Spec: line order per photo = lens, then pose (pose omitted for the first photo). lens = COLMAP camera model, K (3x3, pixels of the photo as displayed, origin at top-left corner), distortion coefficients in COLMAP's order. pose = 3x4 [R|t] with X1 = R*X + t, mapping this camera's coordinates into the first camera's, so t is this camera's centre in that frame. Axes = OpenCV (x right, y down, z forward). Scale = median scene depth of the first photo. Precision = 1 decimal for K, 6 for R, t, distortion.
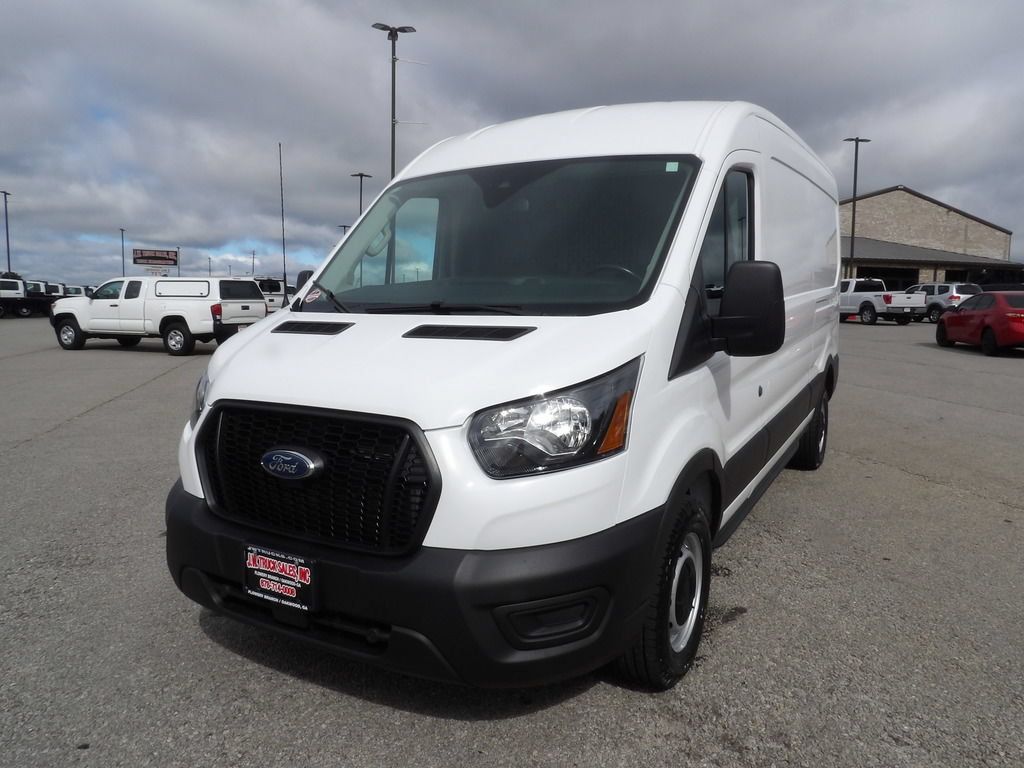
lens RADIAL K [[734.2, 0, 513.0], [0, 734.2, 374.8], [0, 0, 1]] dist [-0.040950, 0.049657]
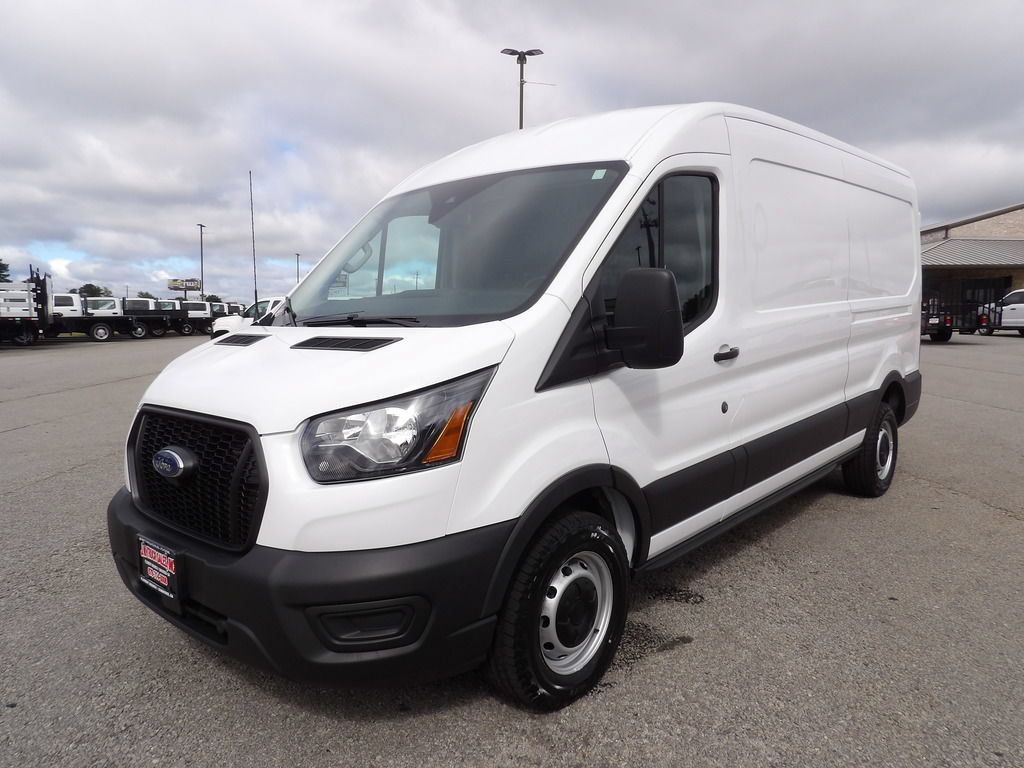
lens RADIAL K [[734.2, 0, 510.2], [0, 734.2, 373.4], [0, 0, 1]] dist [-0.040950, 0.049657]
pose [[0.976910, 0.007892, -0.213503, 0.347122], [-0.013016, 0.999660, -0.022605, 0.004669], [0.213252, 0.024862, 0.976681, 0.031207]]
